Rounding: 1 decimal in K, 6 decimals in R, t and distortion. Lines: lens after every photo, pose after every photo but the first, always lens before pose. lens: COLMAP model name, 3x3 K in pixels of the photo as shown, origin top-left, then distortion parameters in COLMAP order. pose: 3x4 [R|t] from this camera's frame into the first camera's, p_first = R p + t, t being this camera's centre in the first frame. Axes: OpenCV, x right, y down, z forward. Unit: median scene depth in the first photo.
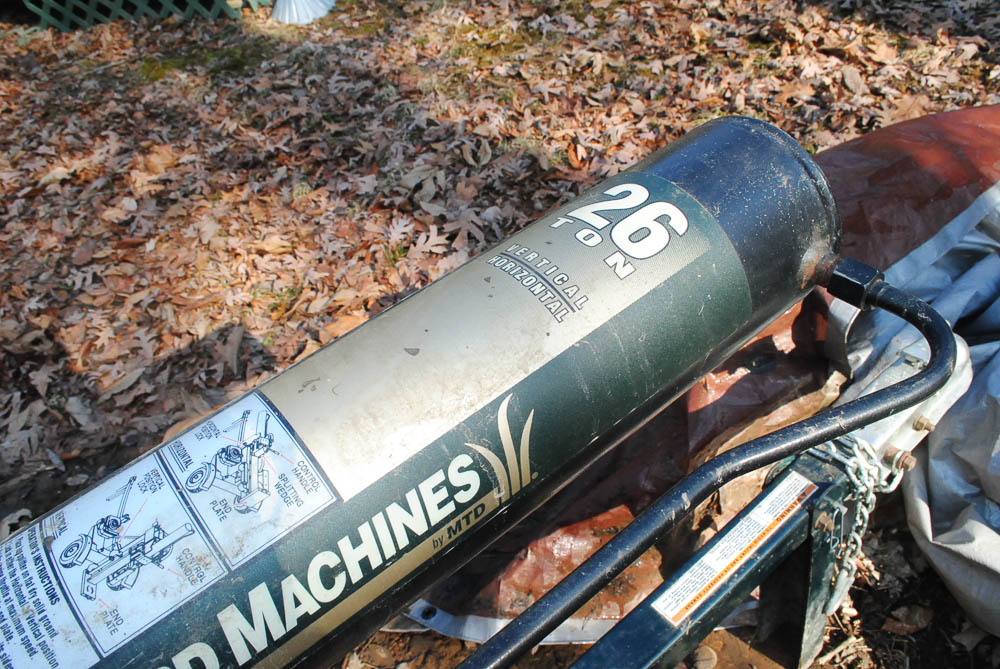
lens RADIAL K [[780.4, 0, 503.9], [0, 780.4, 329.3], [0, 0, 1]] dist [-0.082813, 0.006618]
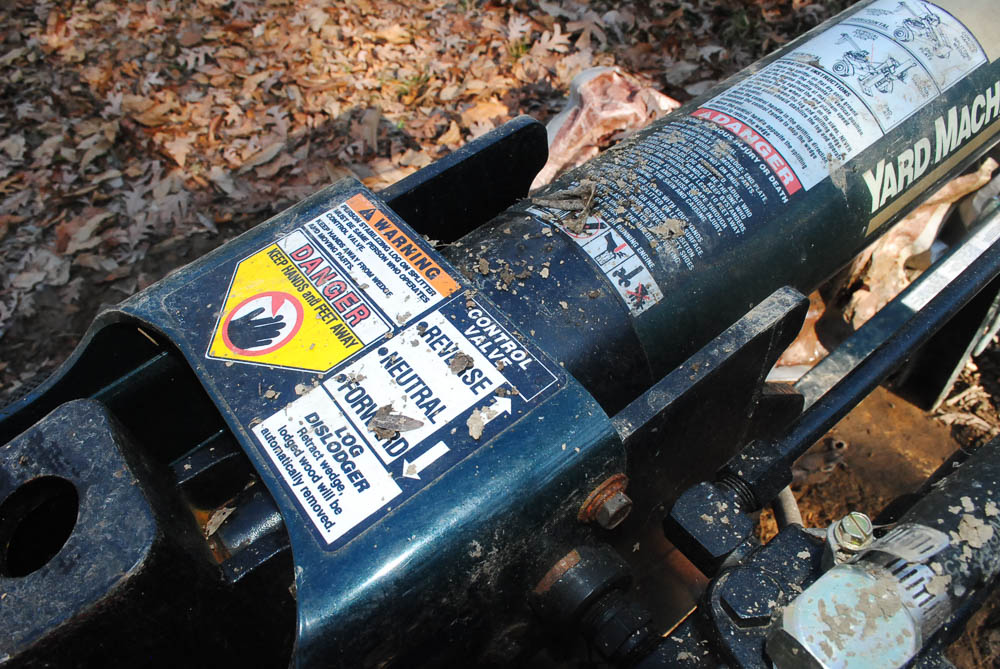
lens RADIAL K [[780.4, 0, 494.9], [0, 780.4, 335.8], [0, 0, 1]] dist [-0.082813, 0.006618]
pose [[0.997697, 0.051718, 0.043885, -0.198210], [-0.058964, 0.981102, 0.184290, 0.088820], [-0.033525, -0.186453, 0.981892, -0.071267]]
